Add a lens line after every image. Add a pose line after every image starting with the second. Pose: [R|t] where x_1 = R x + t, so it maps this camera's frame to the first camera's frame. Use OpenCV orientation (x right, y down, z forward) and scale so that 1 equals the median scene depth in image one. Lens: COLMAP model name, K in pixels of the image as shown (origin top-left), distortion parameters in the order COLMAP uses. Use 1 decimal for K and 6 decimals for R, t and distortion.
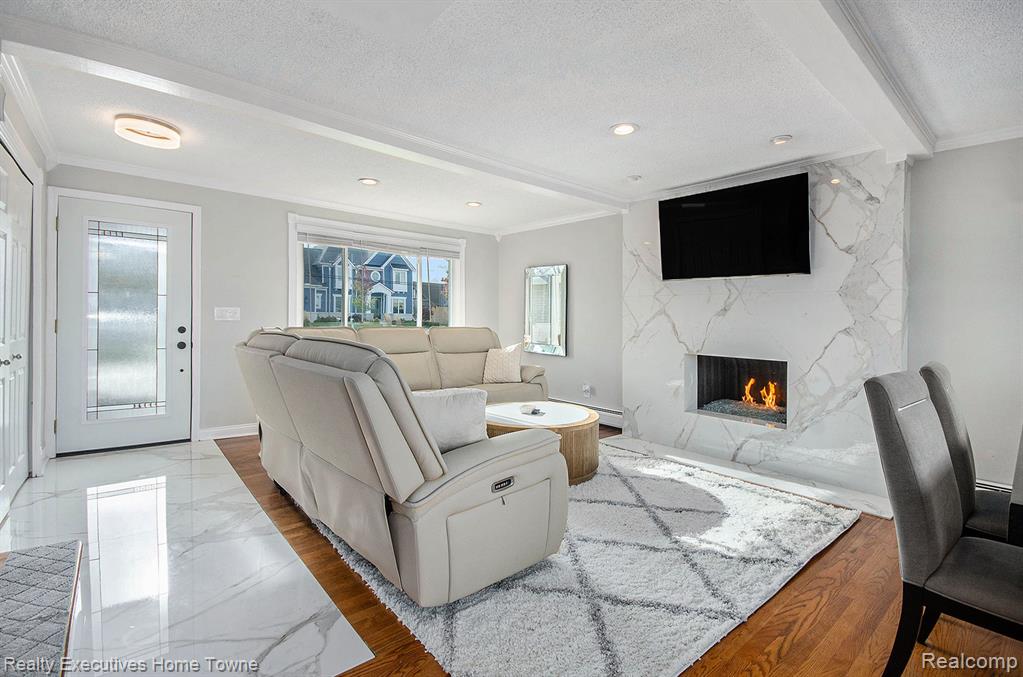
lens RADIAL K [[463.2, 0, 520.7], [0, 463.2, 339.0], [0, 0, 1]] dist [-0.028023, -0.000237]
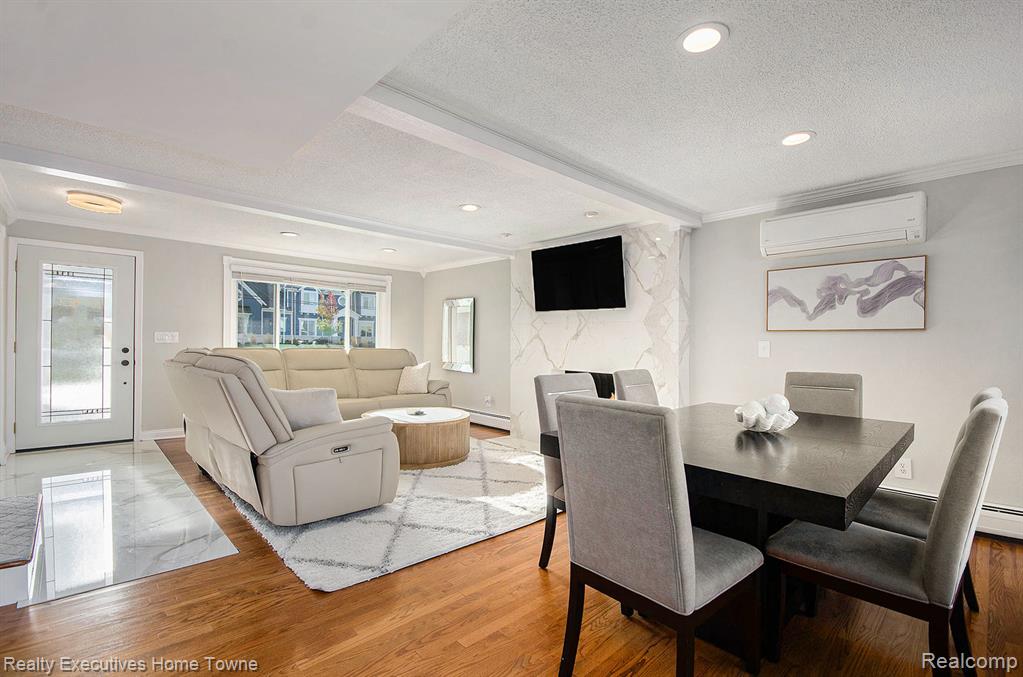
lens RADIAL K [[438.0, 0, 522.7], [0, 438.0, 337.8], [0, 0, 1]] dist [0.000852, -0.010717]
pose [[0.996854, 0.000133, 0.079263, 0.233247], [0.003993, 0.998644, -0.051900, 0.009574], [-0.079162, 0.052054, 0.995502, -0.271544]]
